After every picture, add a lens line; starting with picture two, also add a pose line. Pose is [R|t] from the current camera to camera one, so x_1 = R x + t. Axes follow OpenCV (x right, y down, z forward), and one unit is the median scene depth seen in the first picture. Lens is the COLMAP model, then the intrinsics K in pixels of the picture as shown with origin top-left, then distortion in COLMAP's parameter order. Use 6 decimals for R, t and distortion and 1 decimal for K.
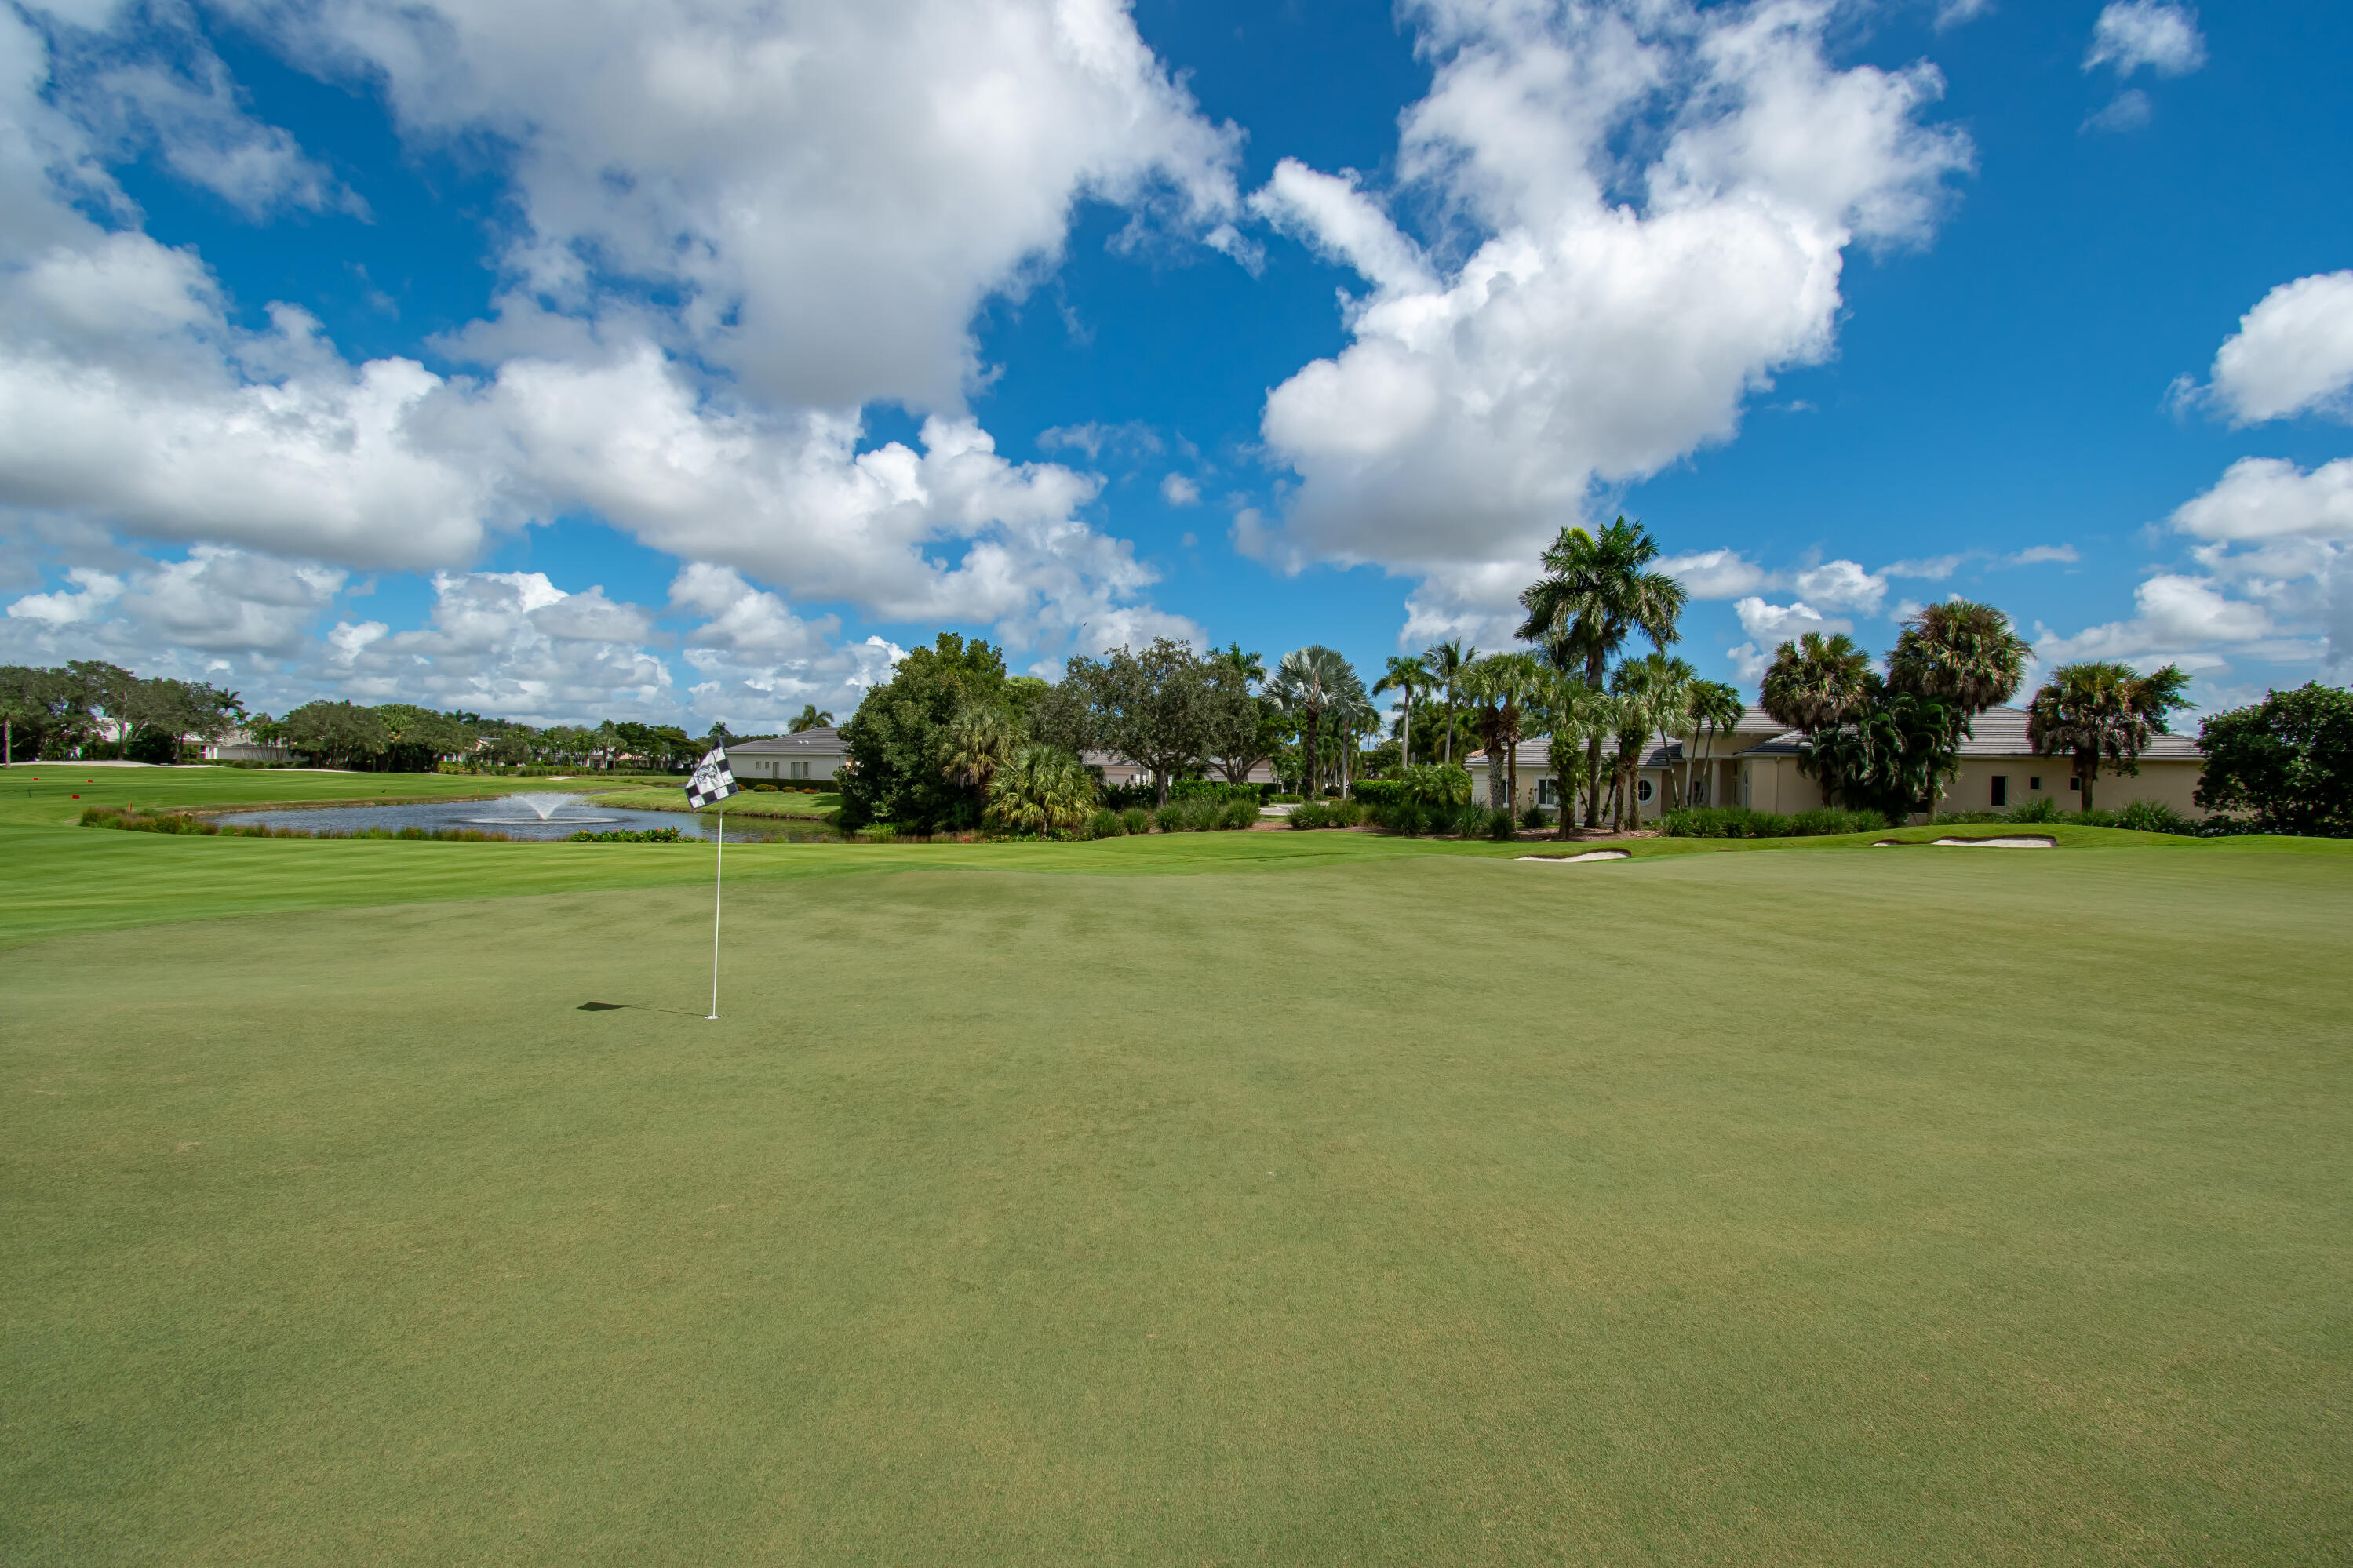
lens RADIAL K [[1050.2, 0, 1203.3], [0, 1050.2, 788.3], [0, 0, 1]] dist [0.001123, -0.018281]
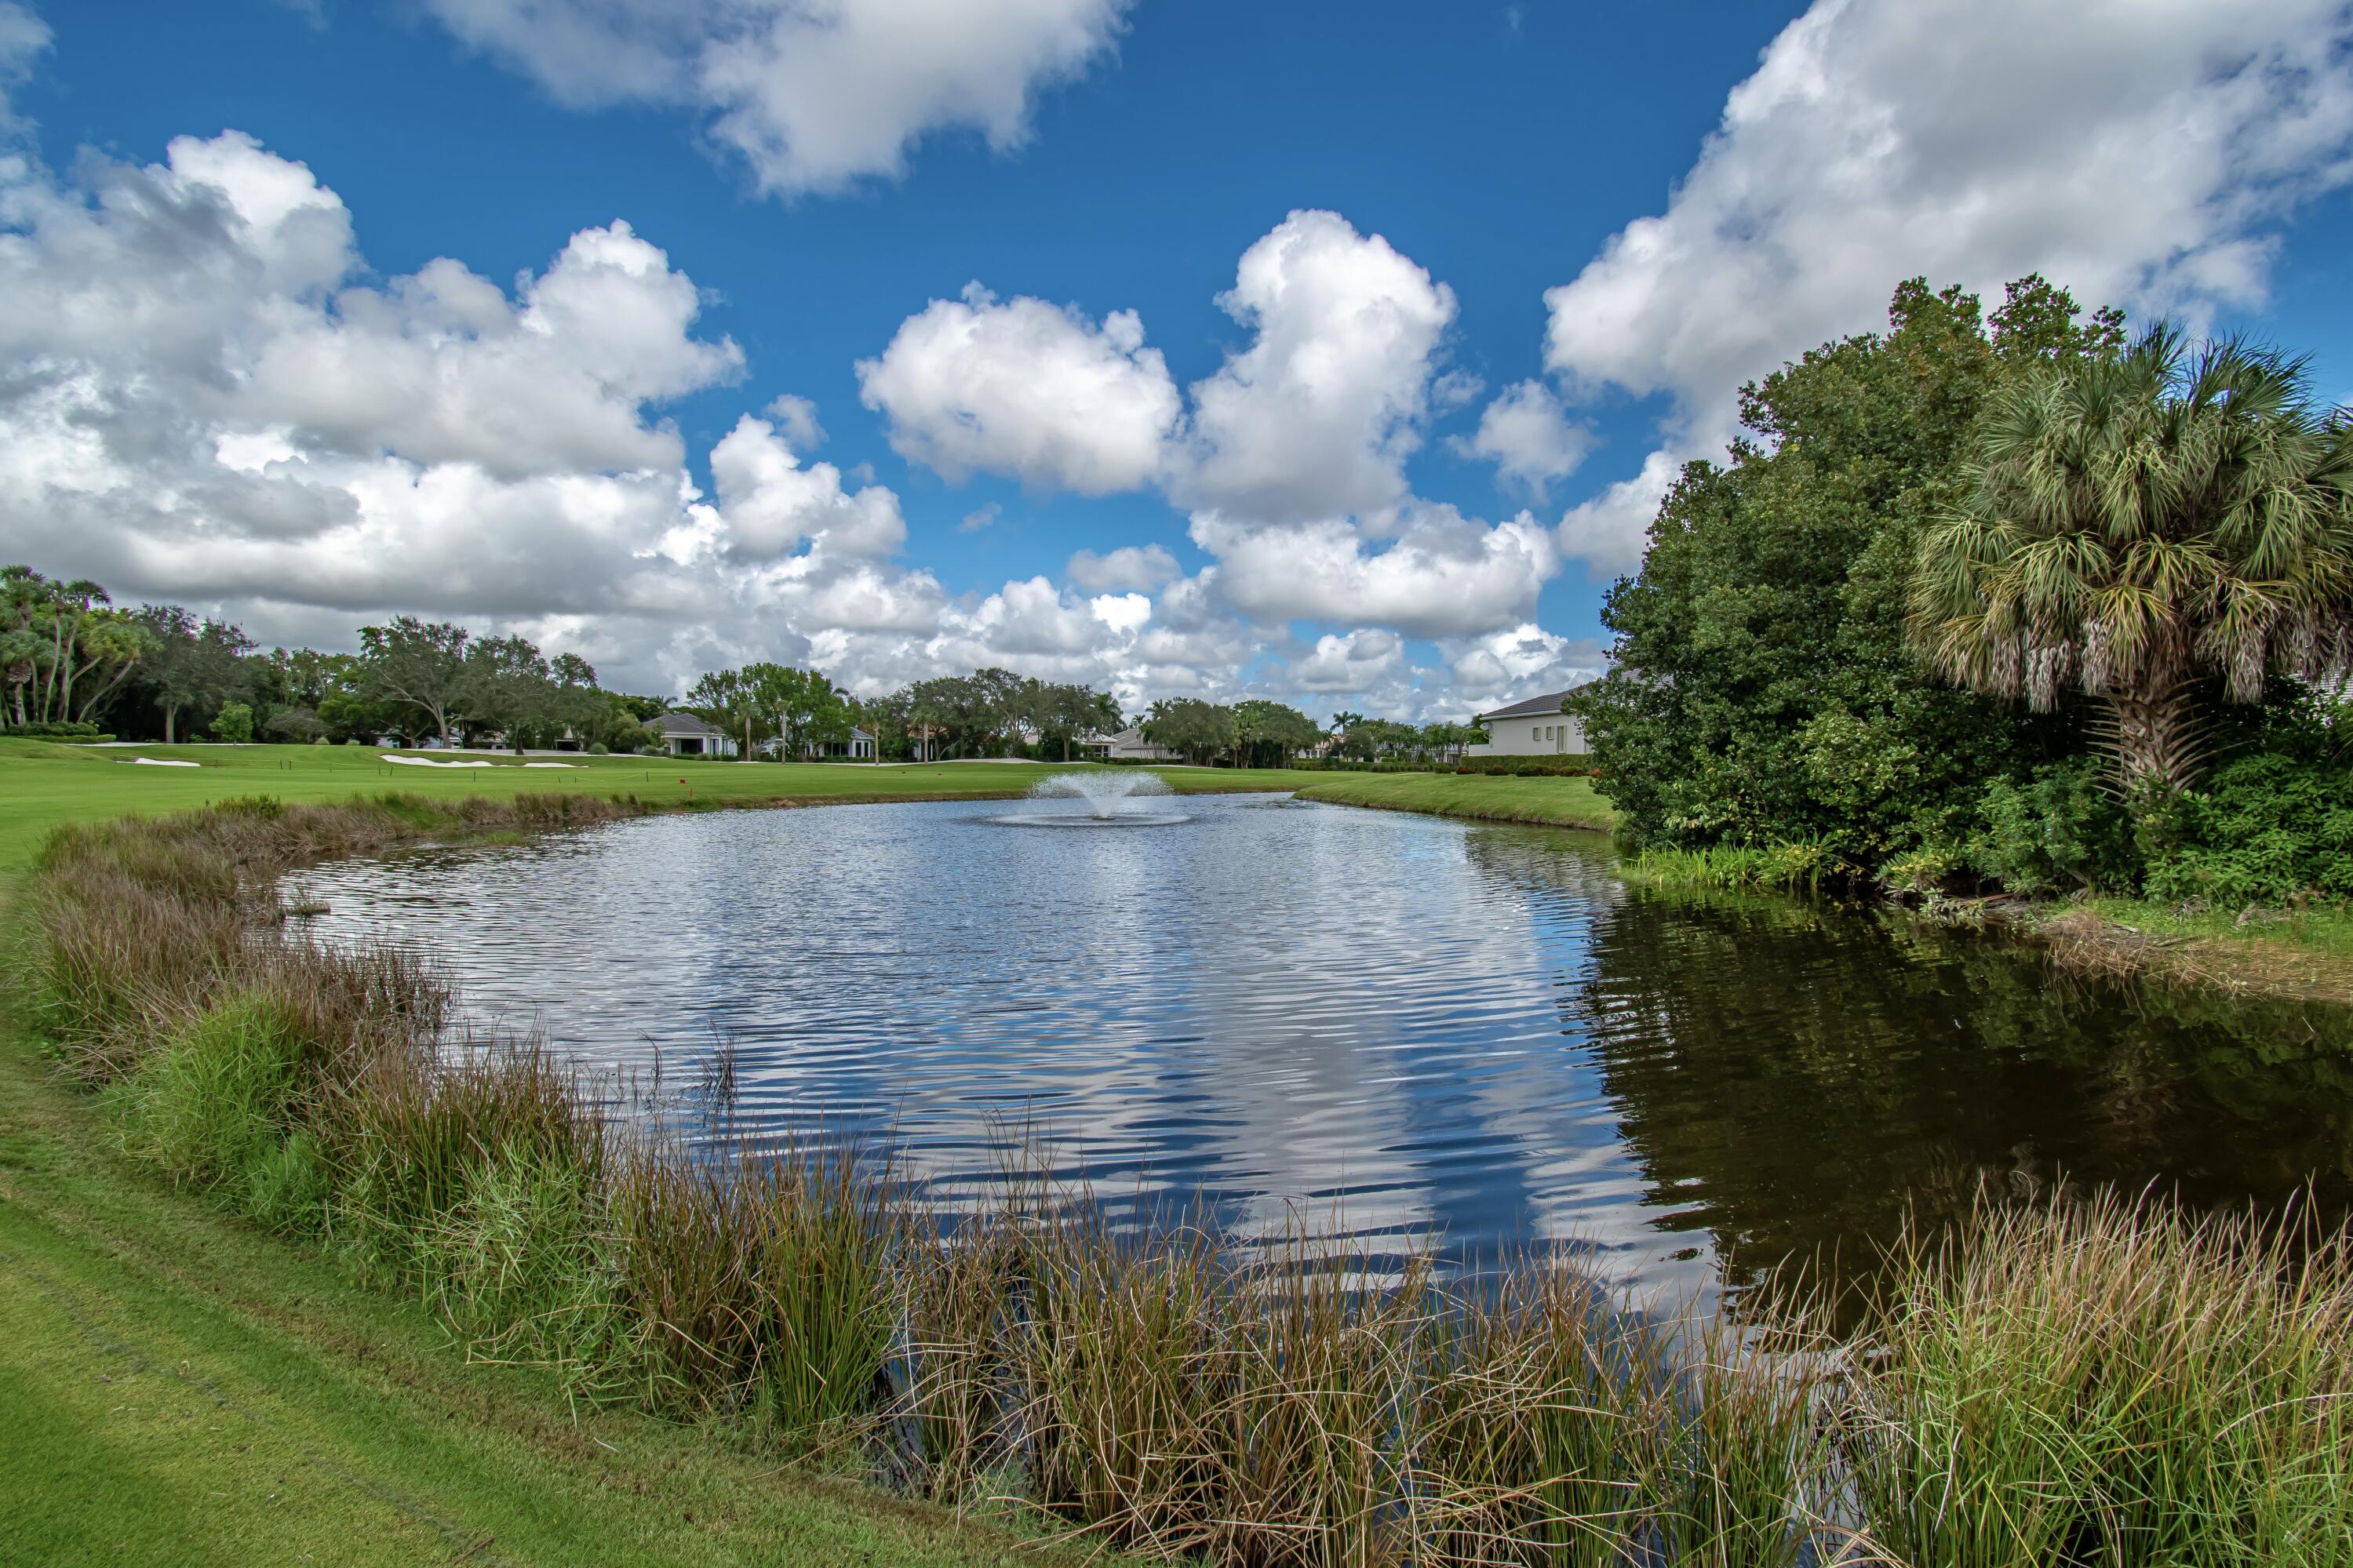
lens RADIAL K [[1050.2, 0, 1203.3], [0, 1050.2, 788.3], [0, 0, 1]] dist [0.001123, -0.018281]
pose [[0.685055, -0.001711, -0.728490, -0.094820], [-0.000346, 0.999996, -0.002674, 0.008437], [0.728492, 0.002084, 0.685052, 0.360714]]
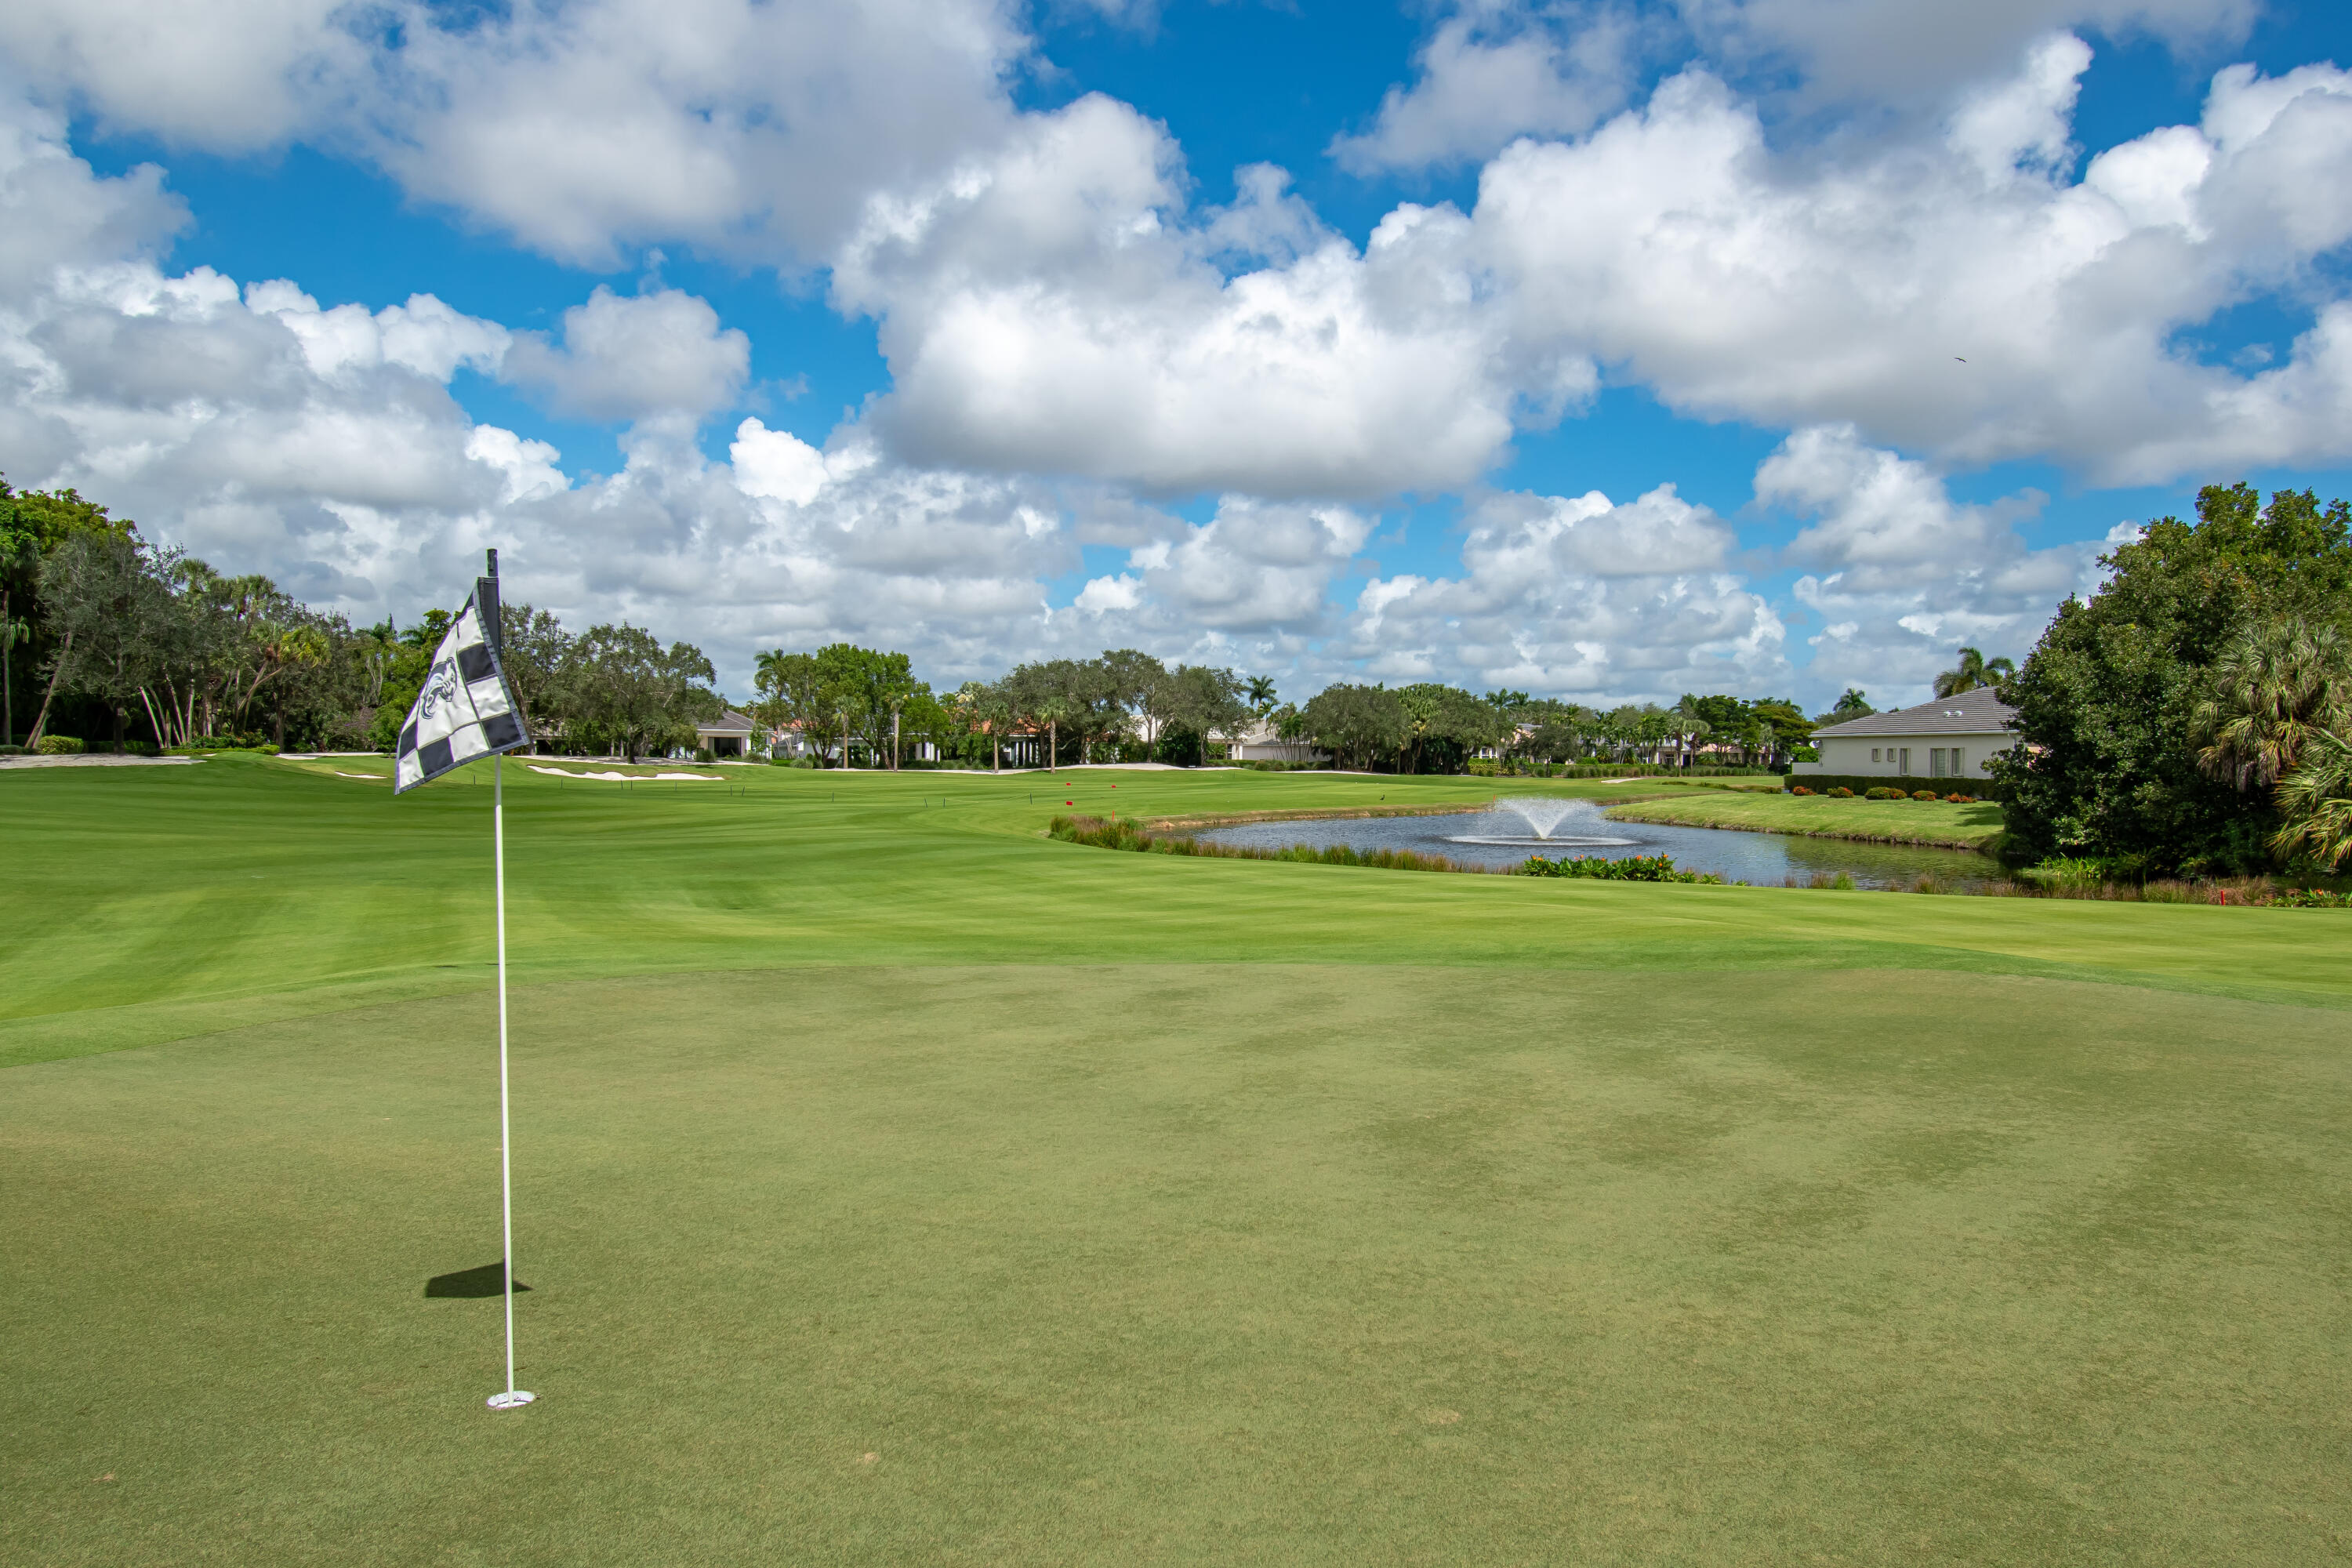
lens RADIAL K [[1691.3, 0, 1176.0], [0, 1691.3, 784.0], [0, 0, 1]] dist [-0.004358, -0.001362]
pose [[0.680096, -0.005366, -0.733103, 0.005625], [-0.000120, 0.999972, -0.007430, 0.001238], [0.733123, 0.005141, 0.680077, 0.046990]]
